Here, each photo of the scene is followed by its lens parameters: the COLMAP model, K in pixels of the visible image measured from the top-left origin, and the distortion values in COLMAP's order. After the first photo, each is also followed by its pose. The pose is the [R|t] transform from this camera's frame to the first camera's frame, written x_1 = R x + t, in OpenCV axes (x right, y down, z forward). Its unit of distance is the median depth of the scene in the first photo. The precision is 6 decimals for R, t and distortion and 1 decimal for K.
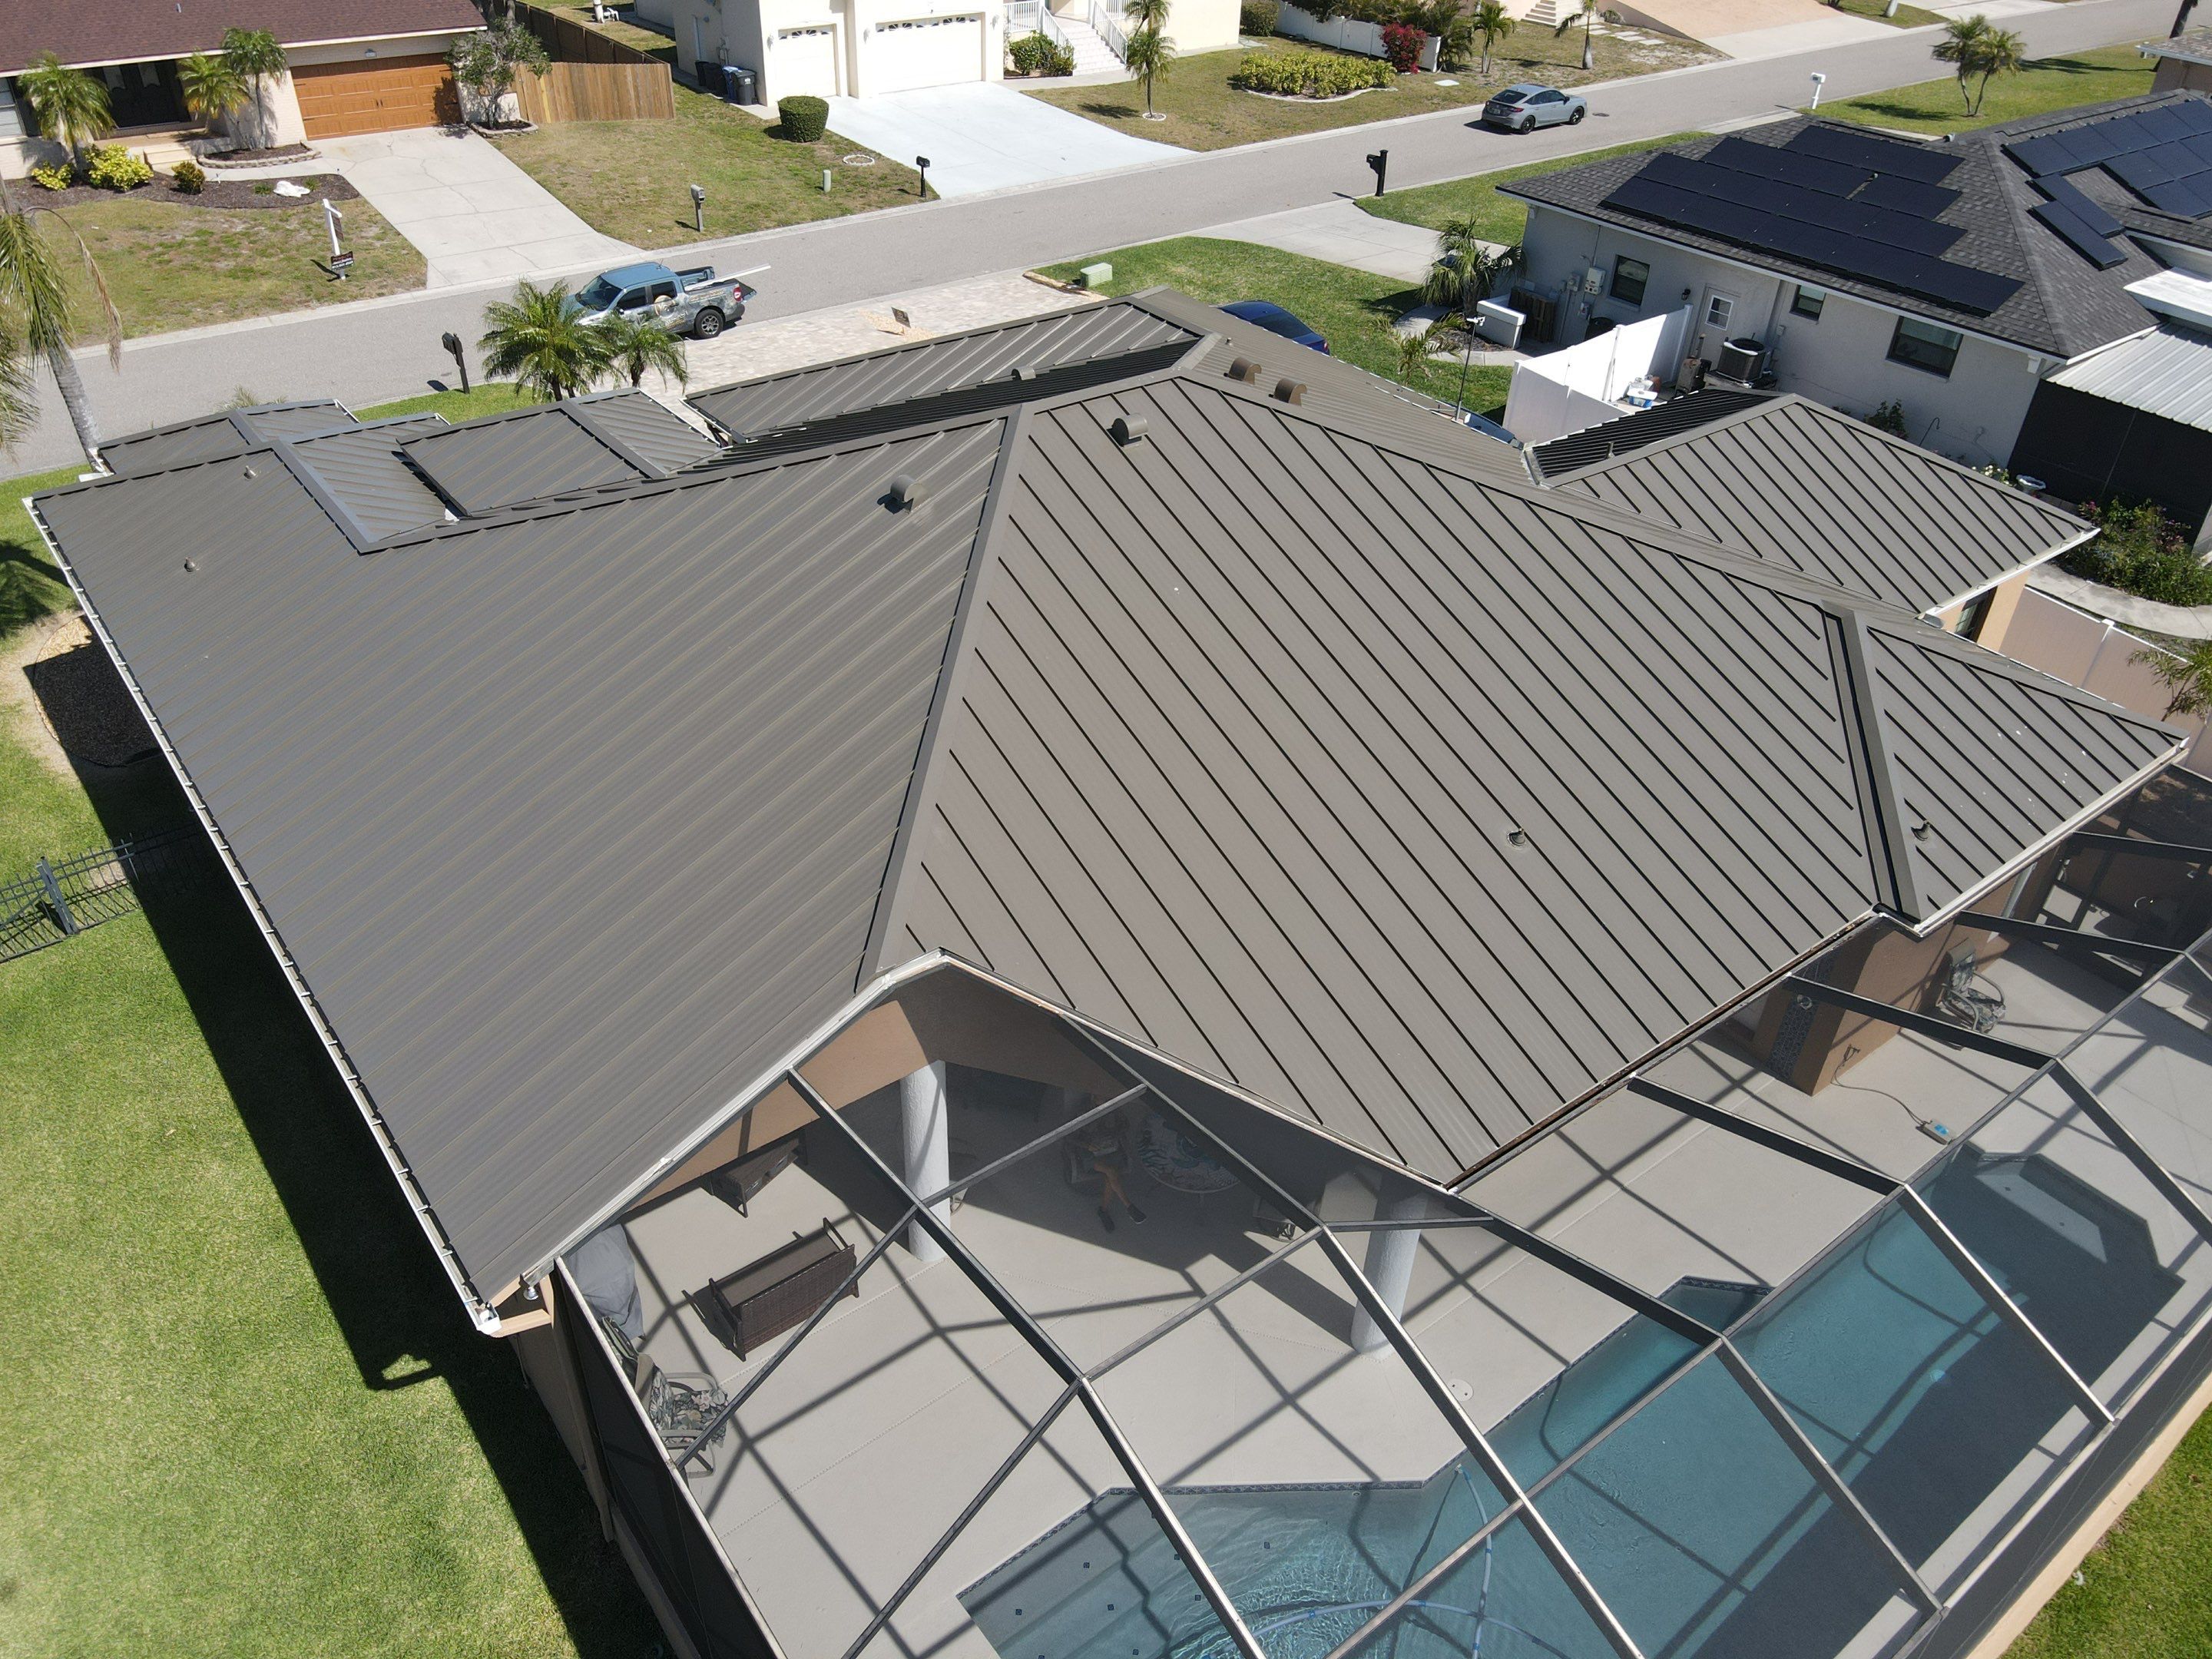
lens RADIAL K [[1606.8, 0, 1080.5], [0, 1606.8, 830.0], [0, 0, 1]] dist [0.016379, 0.000191]
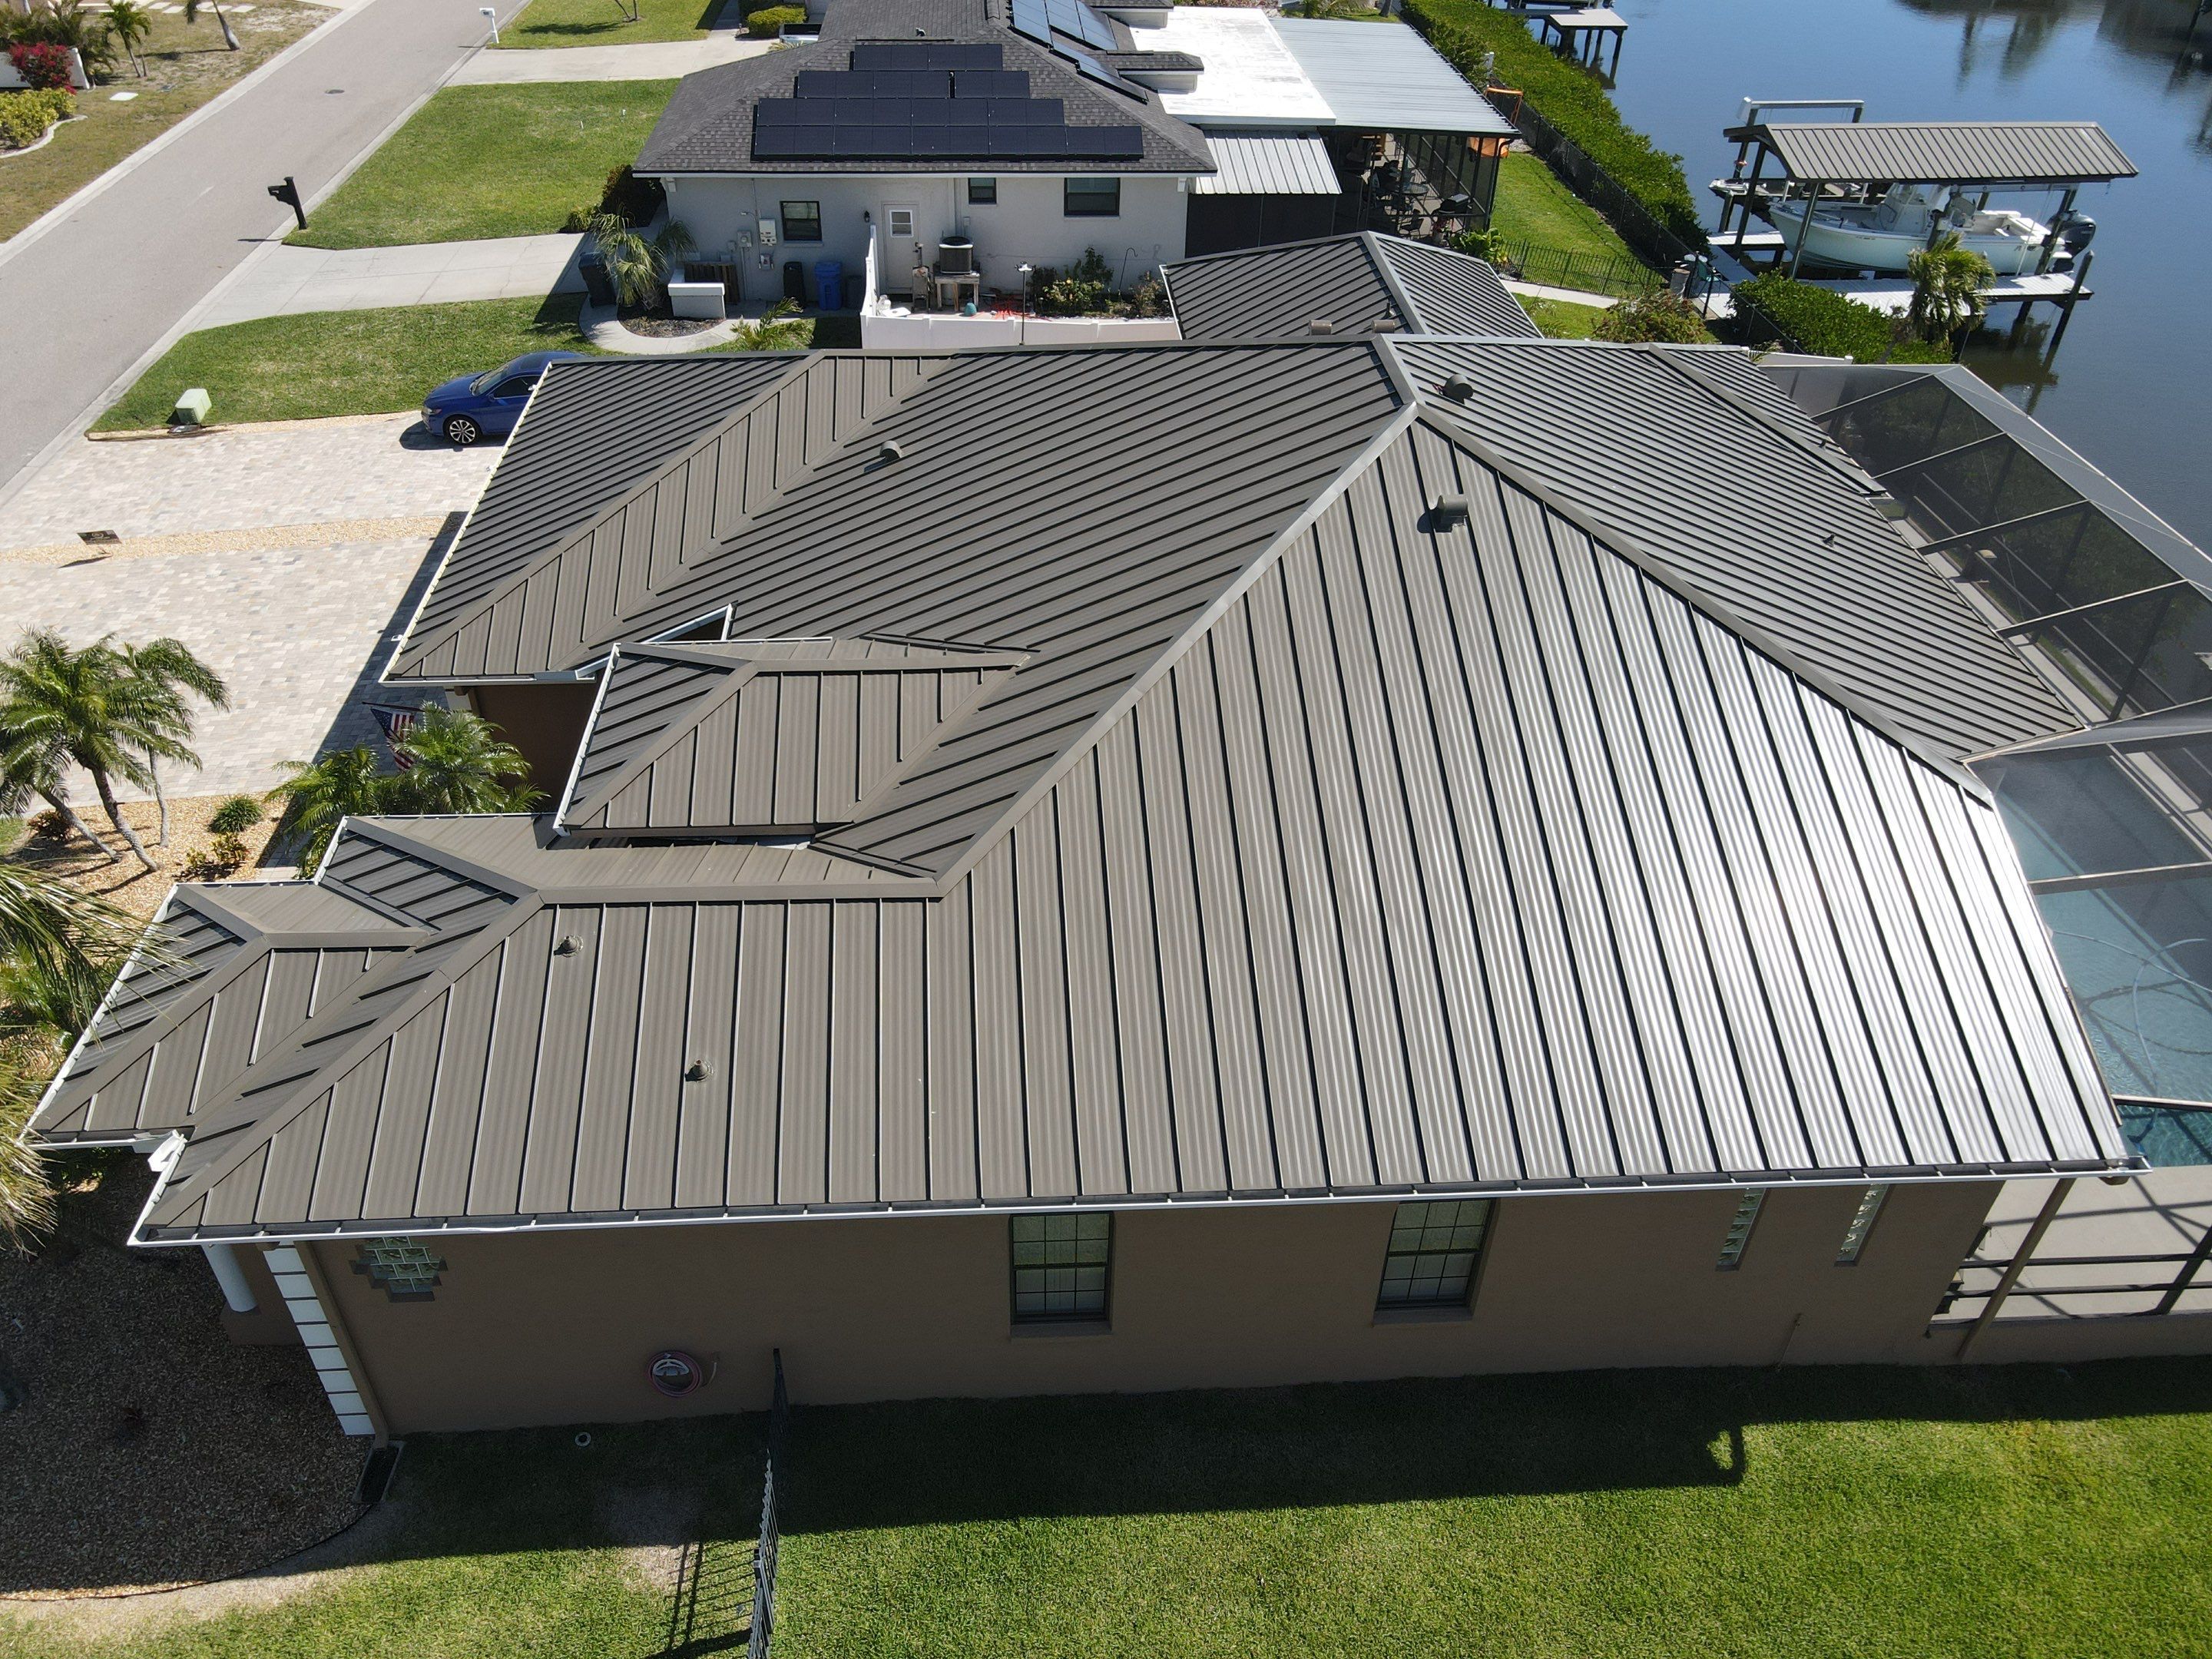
lens RADIAL K [[1612.1, 0, 1068.0], [0, 1612.1, 827.9], [0, 0, 1]] dist [0.022949, -0.019909]
pose [[0.566827, -0.519309, 0.639551, -0.357368], [0.490430, 0.836468, 0.244541, -0.146245], [-0.661956, 0.175043, 0.728817, 0.147421]]
